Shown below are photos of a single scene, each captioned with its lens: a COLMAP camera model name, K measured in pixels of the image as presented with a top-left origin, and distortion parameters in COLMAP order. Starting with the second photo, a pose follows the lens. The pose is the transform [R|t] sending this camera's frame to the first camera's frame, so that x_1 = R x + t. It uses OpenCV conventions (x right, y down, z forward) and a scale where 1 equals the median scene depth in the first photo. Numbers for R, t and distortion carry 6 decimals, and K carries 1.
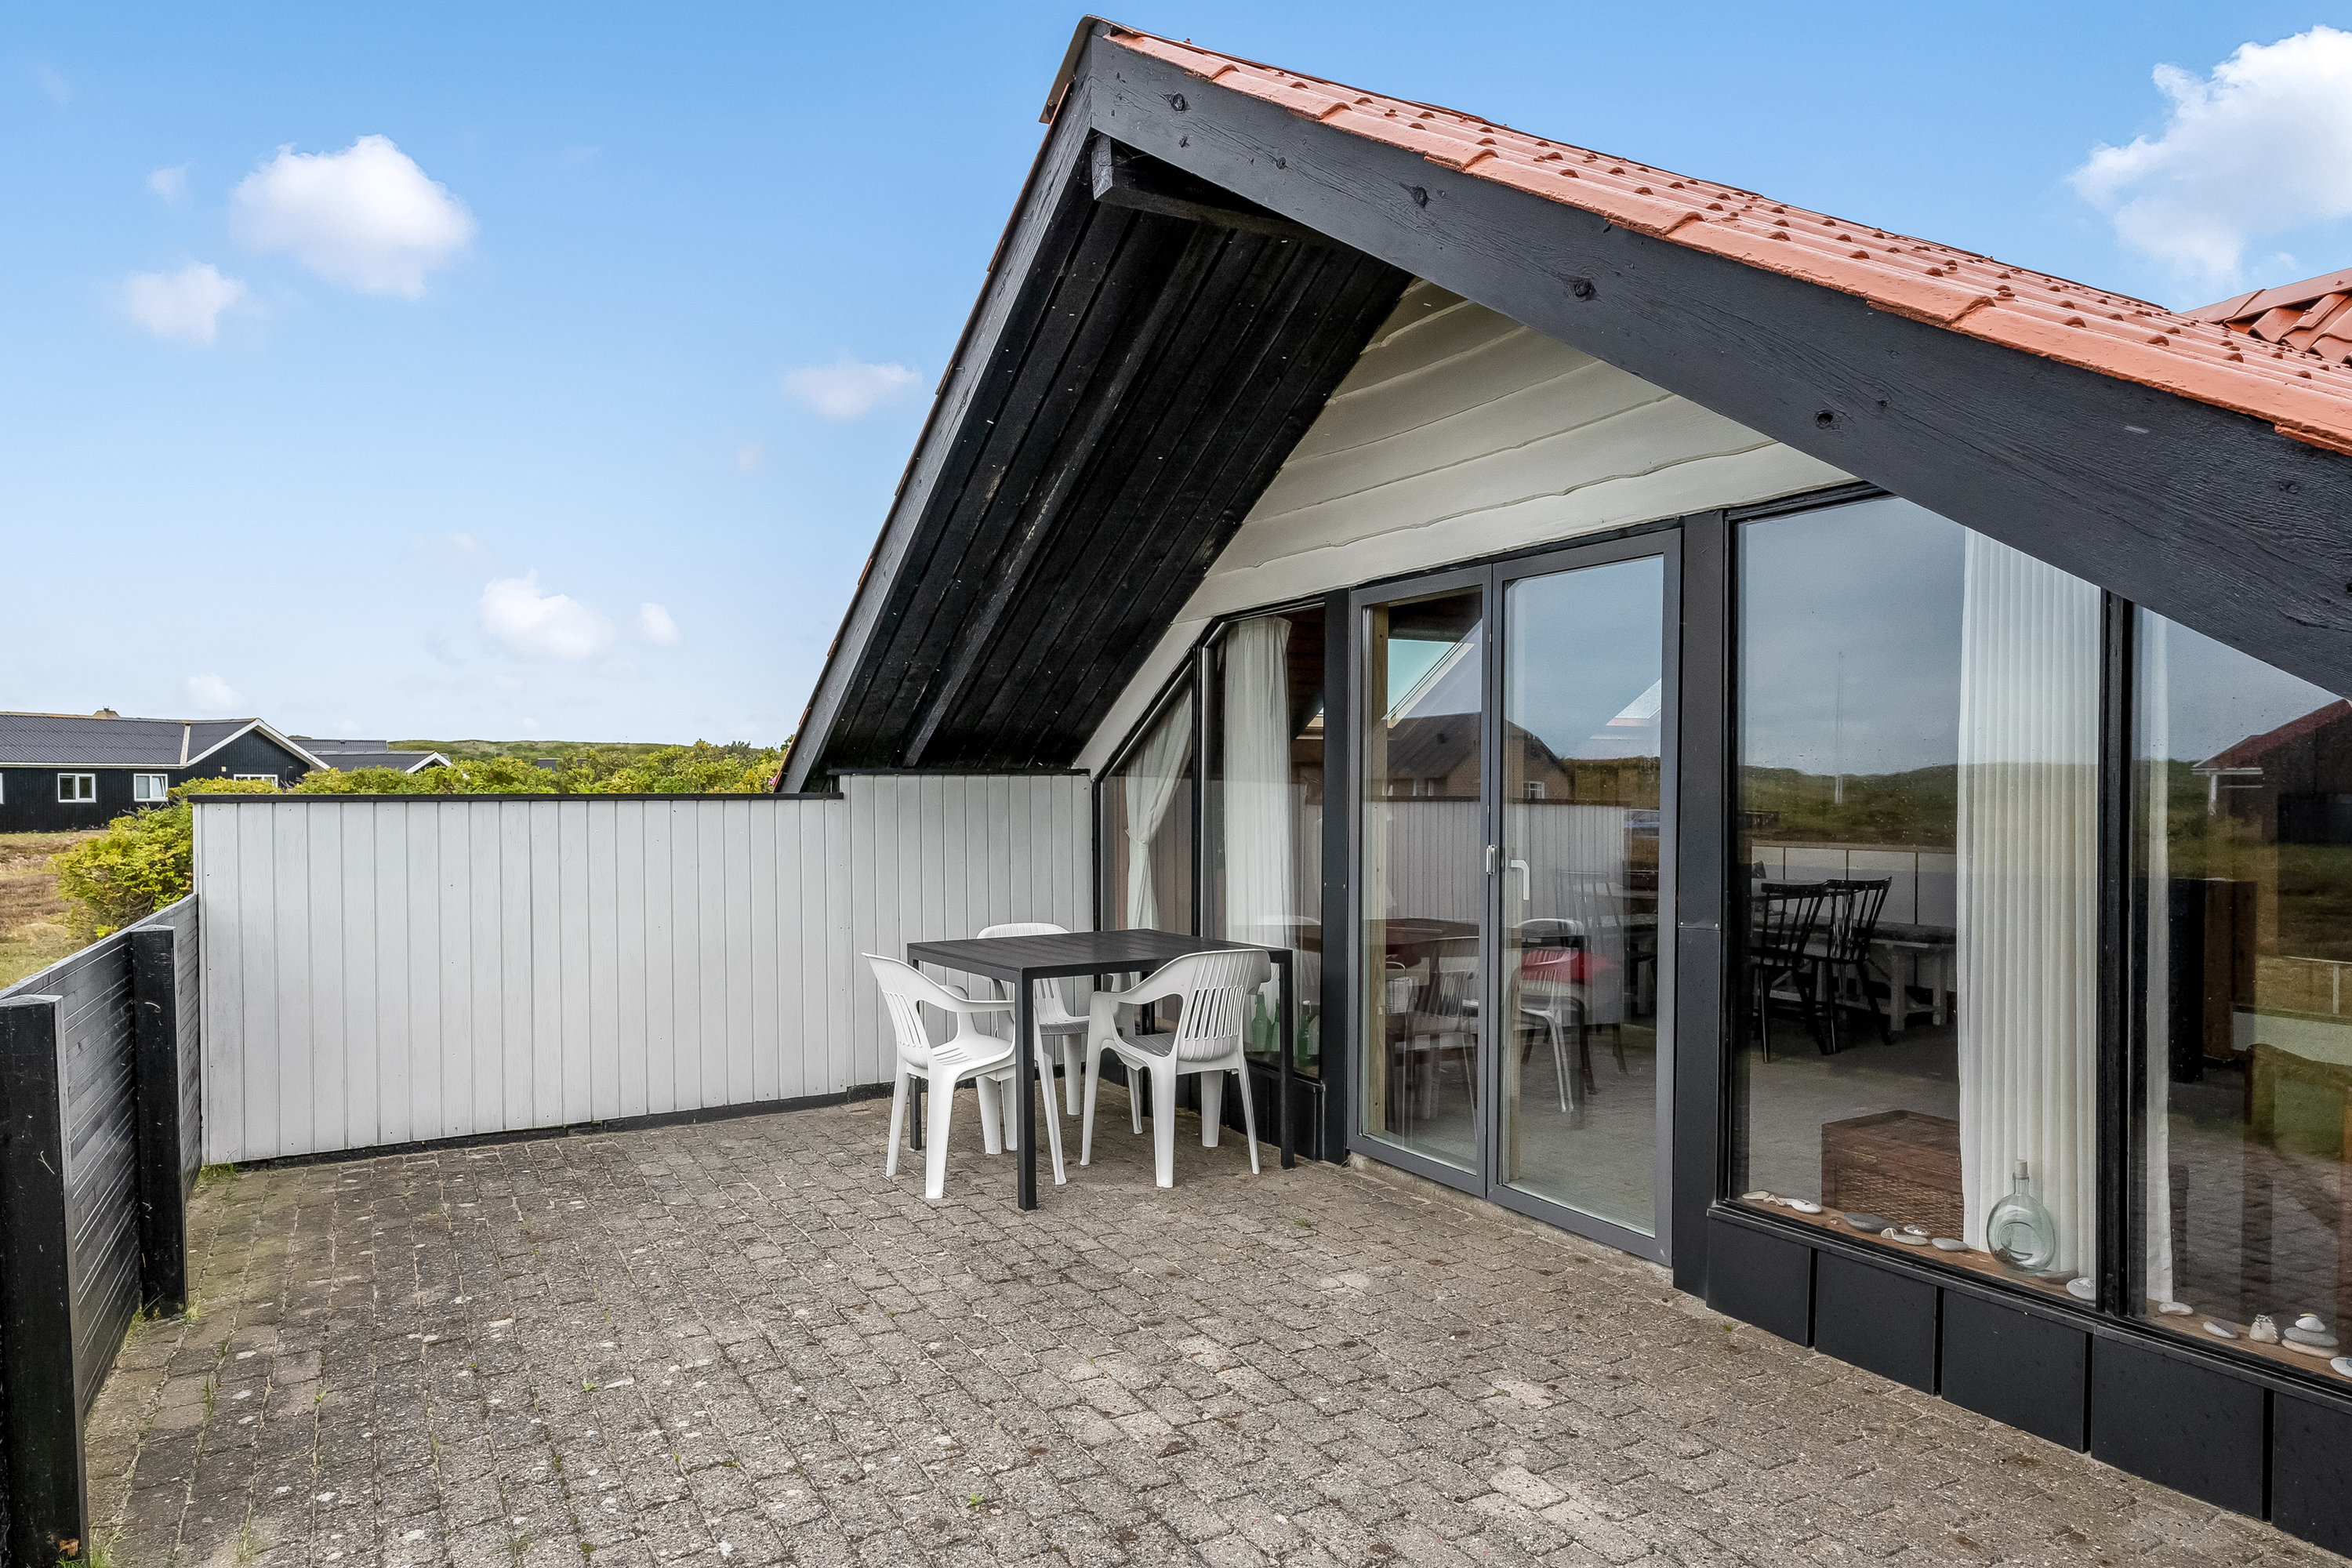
lens RADIAL K [[1472.2, 0, 1176.0], [0, 1472.2, 784.0], [0, 0, 1]] dist [0.004846, 0.001798]
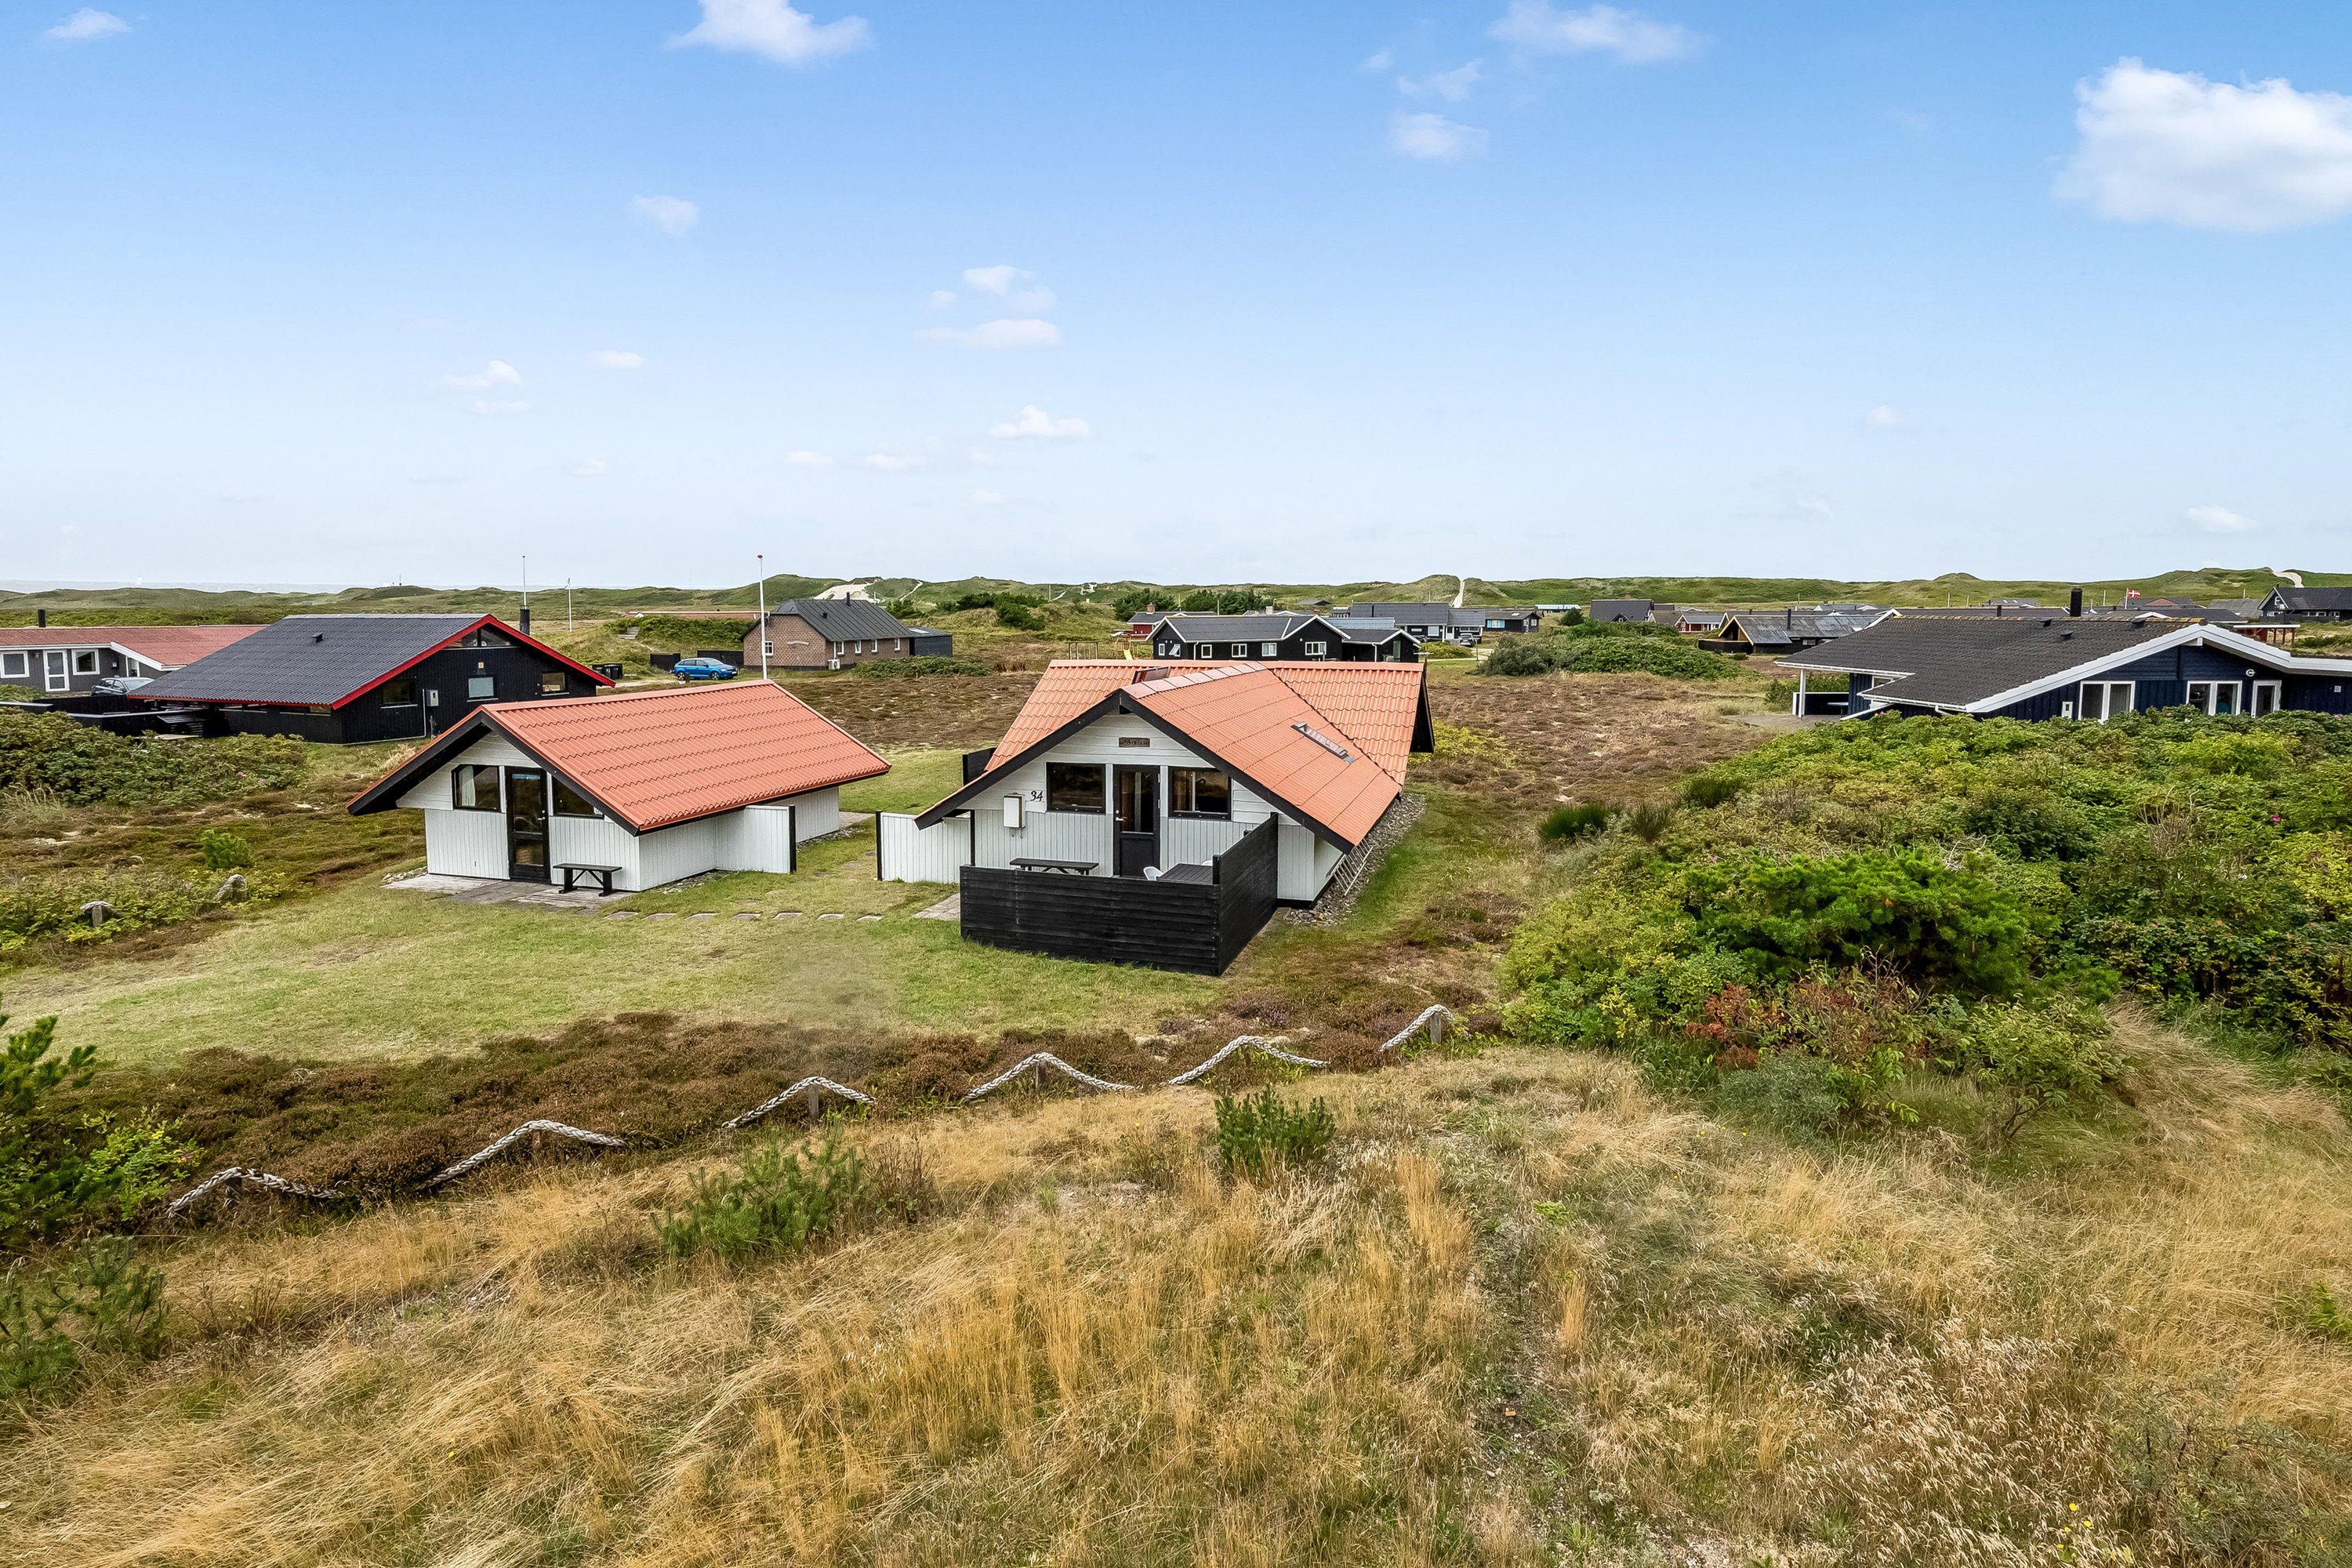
lens RADIAL K [[1166.6, 0, 1167.1], [0, 1166.6, 680.2], [0, 0, 1]] dist [-0.000068, 0.007403]
pose [[0.684199, 0.043942, -0.727970, 0.454653], [0.005101, 0.997870, 0.065028, -0.067165], [0.729278, -0.048206, 0.682518, -0.272706]]
